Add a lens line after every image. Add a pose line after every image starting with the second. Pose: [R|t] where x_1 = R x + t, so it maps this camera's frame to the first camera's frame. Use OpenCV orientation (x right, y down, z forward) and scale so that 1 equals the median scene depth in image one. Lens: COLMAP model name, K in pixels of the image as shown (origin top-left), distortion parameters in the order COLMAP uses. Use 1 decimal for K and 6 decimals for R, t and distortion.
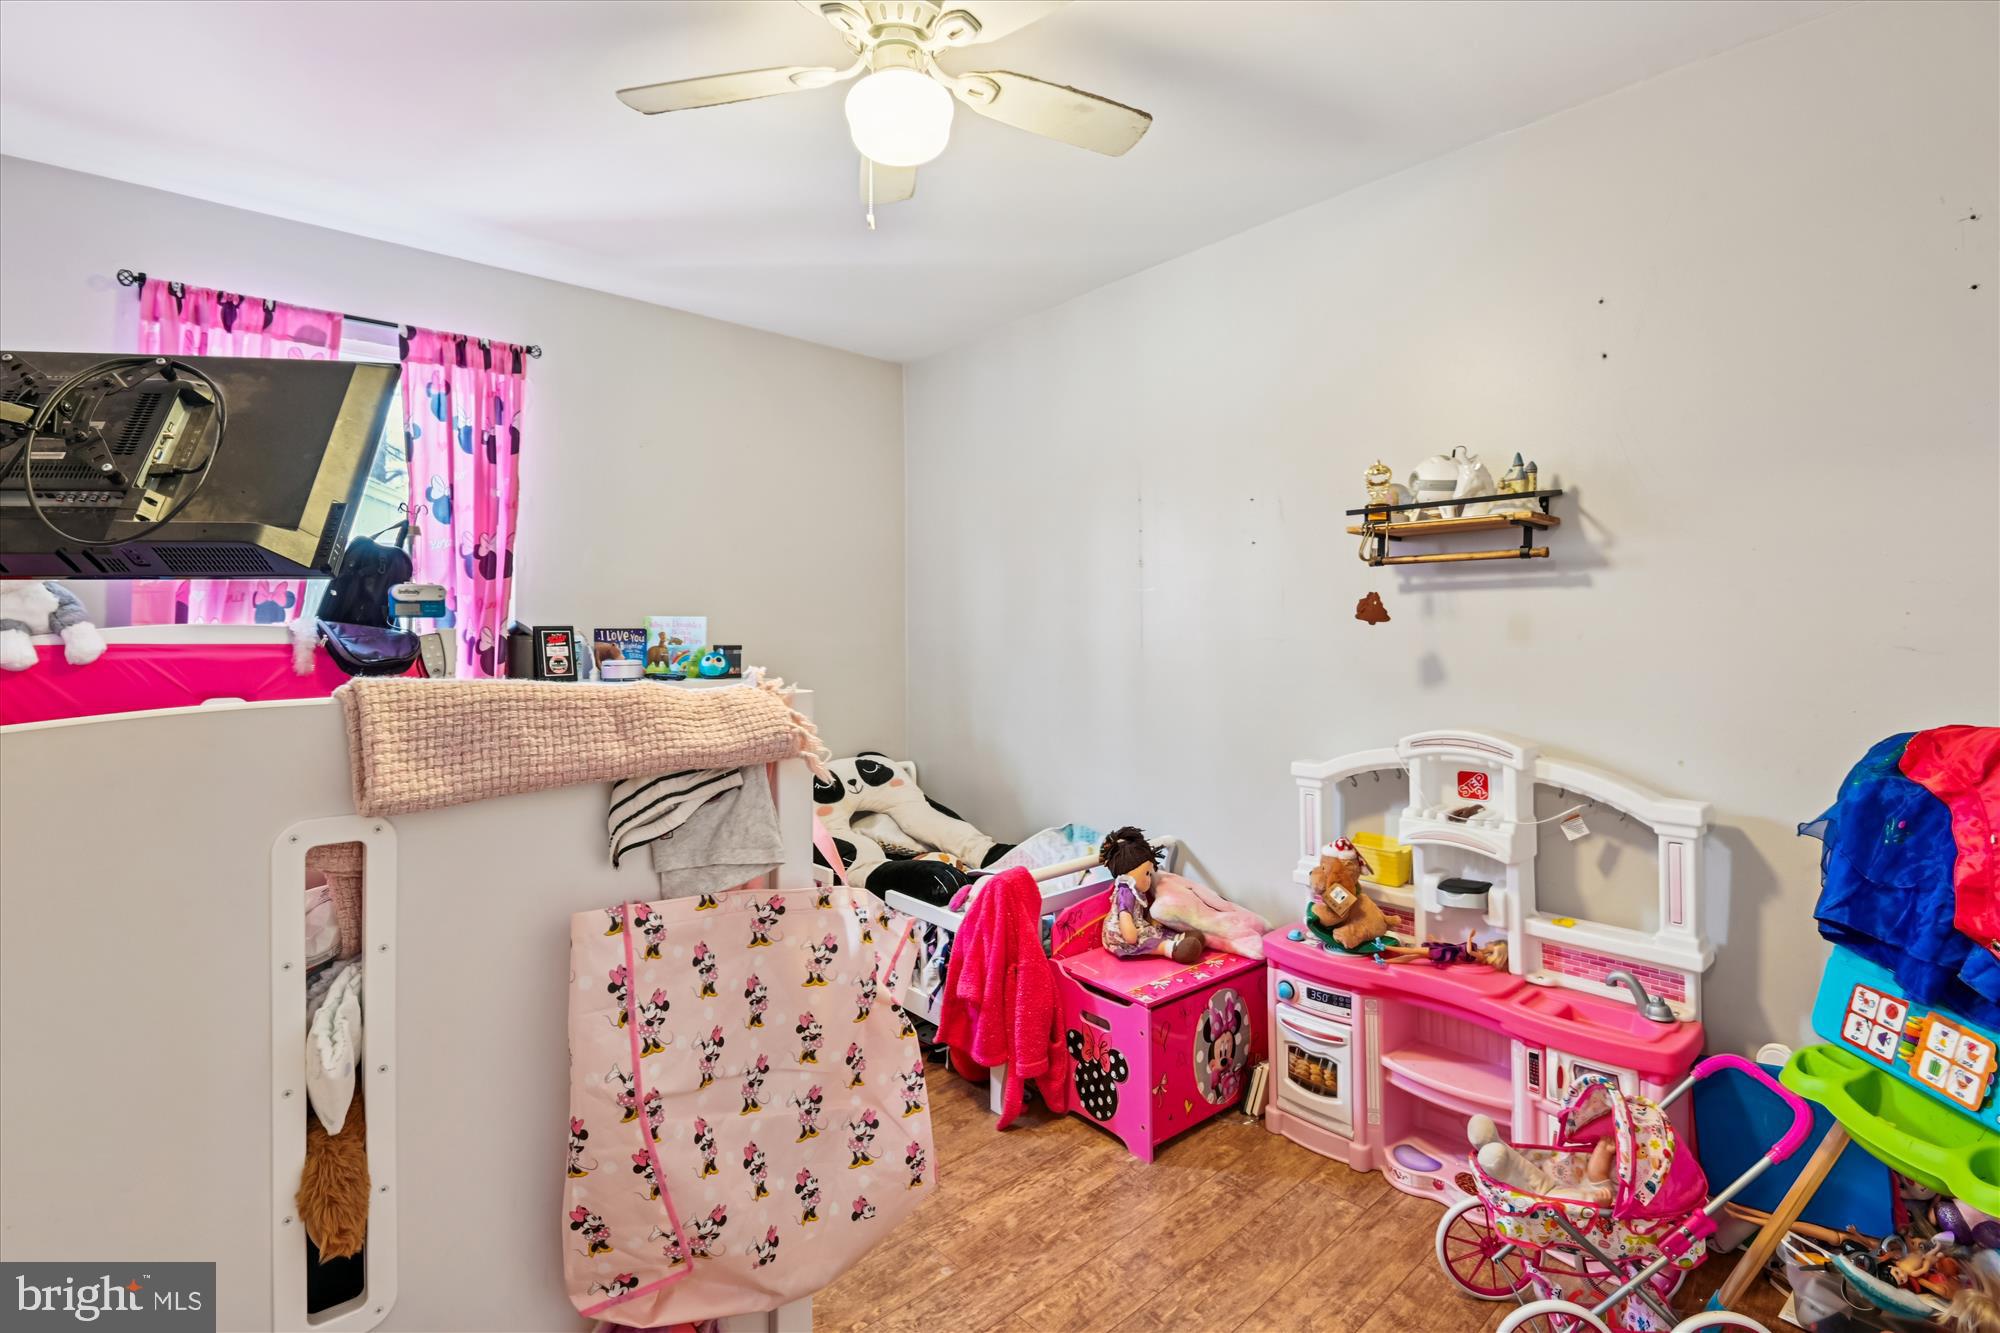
lens RADIAL K [[870.6, 0, 1006.2], [0, 870.6, 621.4], [0, 0, 1]] dist [0.022194, -0.014823]
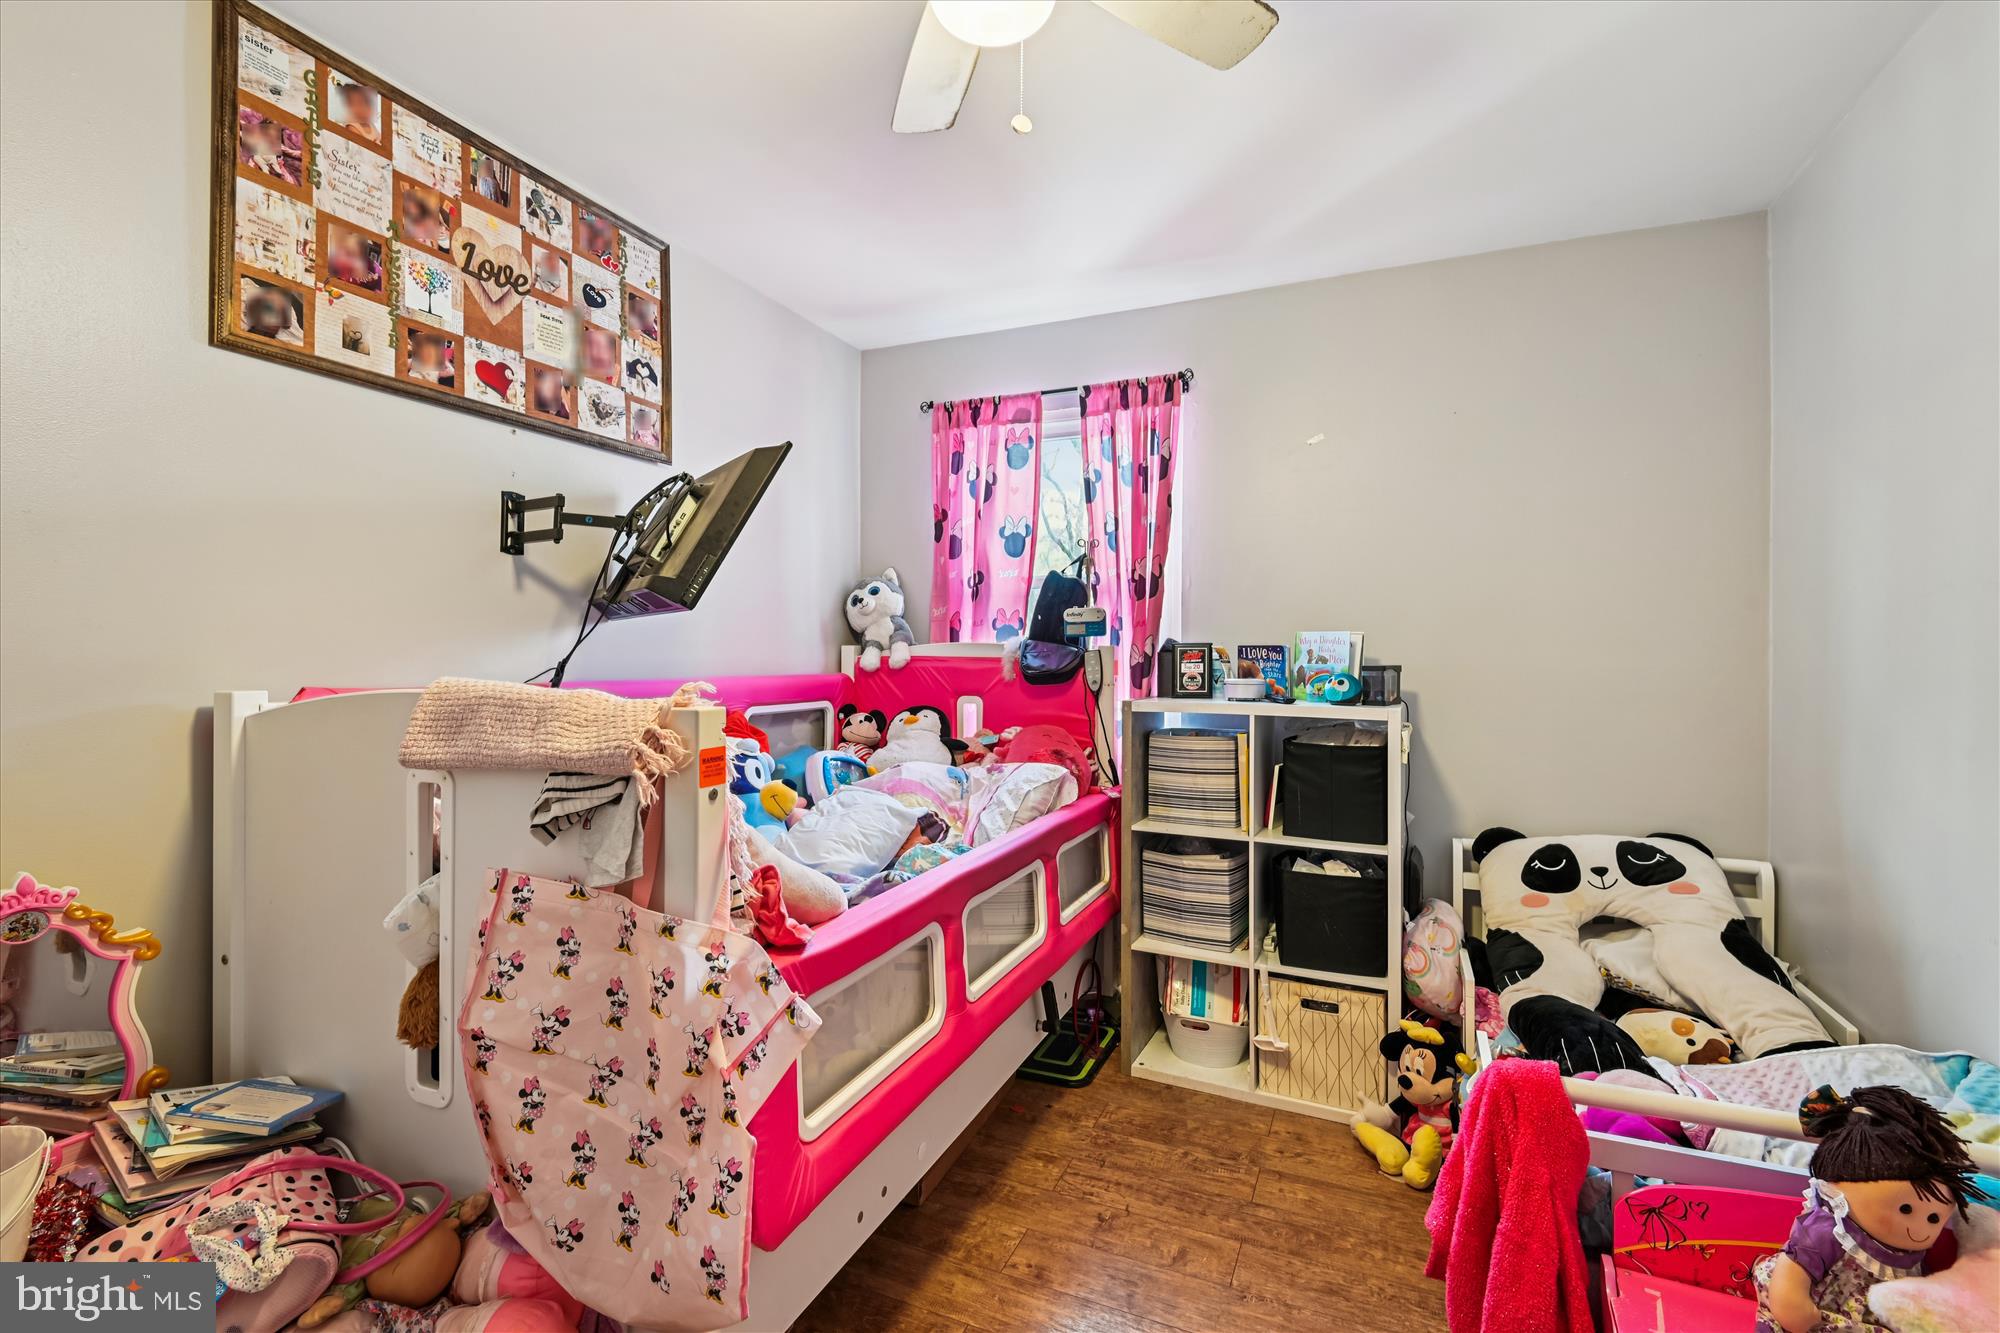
lens RADIAL K [[903.0, 0, 1021.3], [0, 903.0, 649.8], [0, 0, 1]] dist [0.011874, -0.000117]
pose [[0.438242, 0.002998, -0.898852, 0.351925], [0.007508, 0.999947, 0.006995, 0.004656], [0.898826, -0.009814, 0.438196, 0.382964]]
